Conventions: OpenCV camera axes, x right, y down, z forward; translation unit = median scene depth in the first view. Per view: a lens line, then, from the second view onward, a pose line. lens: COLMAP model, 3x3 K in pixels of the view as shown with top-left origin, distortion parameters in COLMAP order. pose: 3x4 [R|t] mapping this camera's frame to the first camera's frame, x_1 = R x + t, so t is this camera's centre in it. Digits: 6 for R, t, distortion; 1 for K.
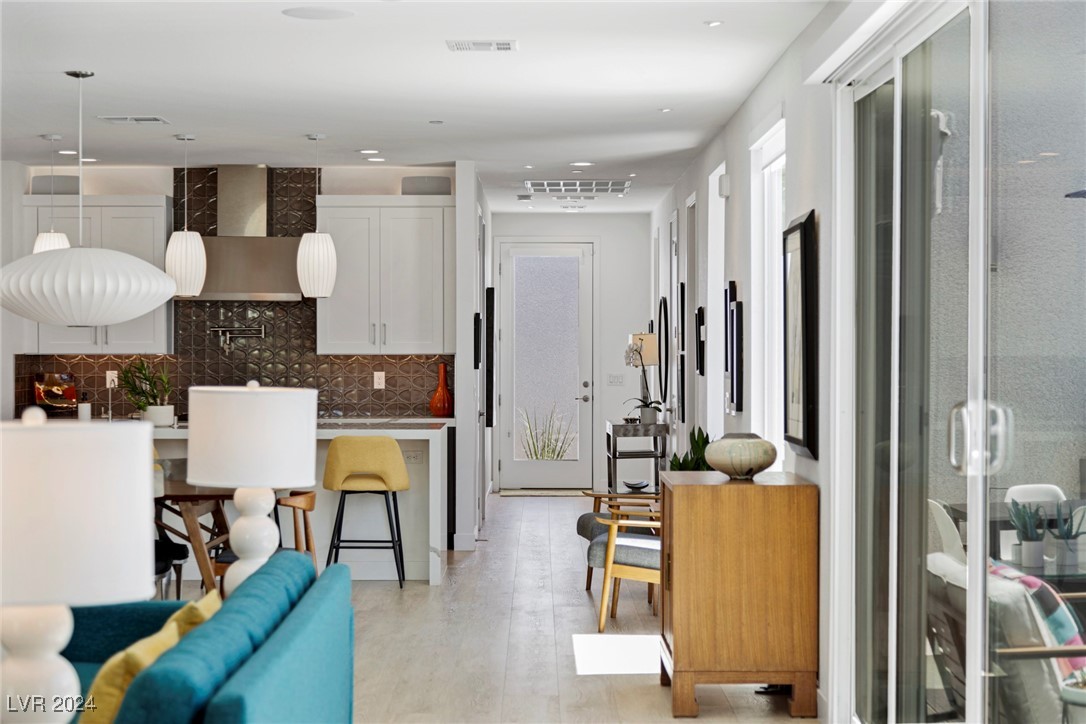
lens RADIAL K [[2063.8, 0, 543.0], [0, 2063.8, 362.0], [0, 0, 1]] dist [-0.011061, 0.037209]
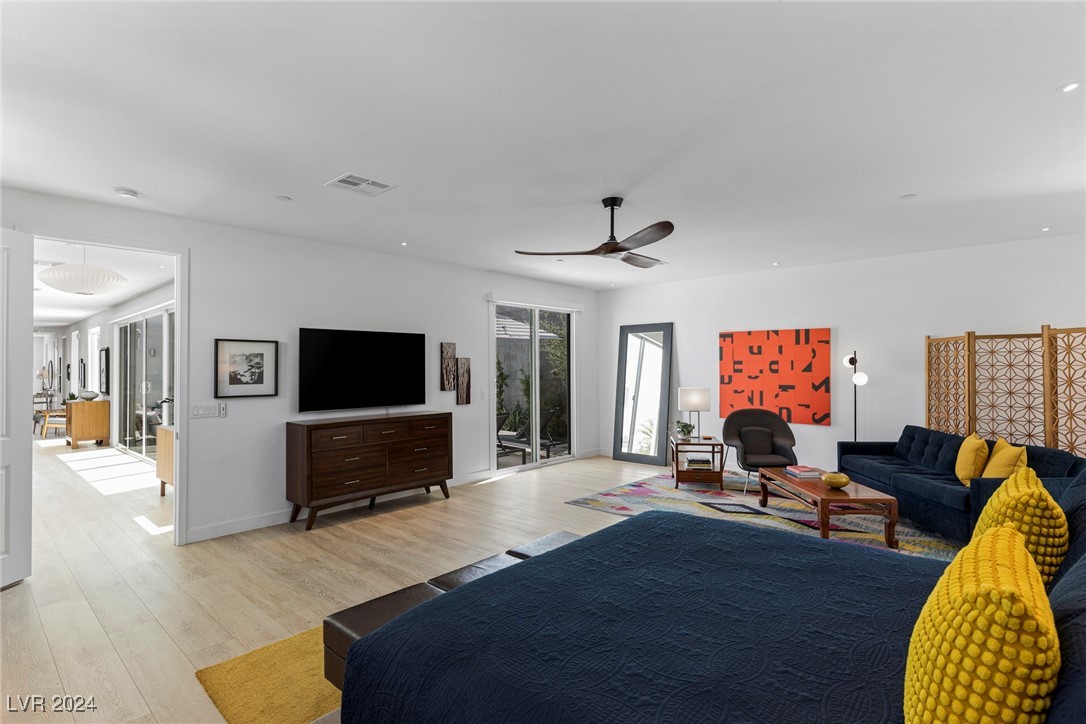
lens RADIAL K [[527.9, 0, 543.0], [0, 527.9, 362.0], [0, 0, 1]] dist [-0.000533, 0.000009]
pose [[0.671169, -0.000339, 0.741304, -0.109127], [0.016469, 0.999760, -0.014454, 0.000824], [-0.741121, 0.021909, 0.671014, -0.640854]]
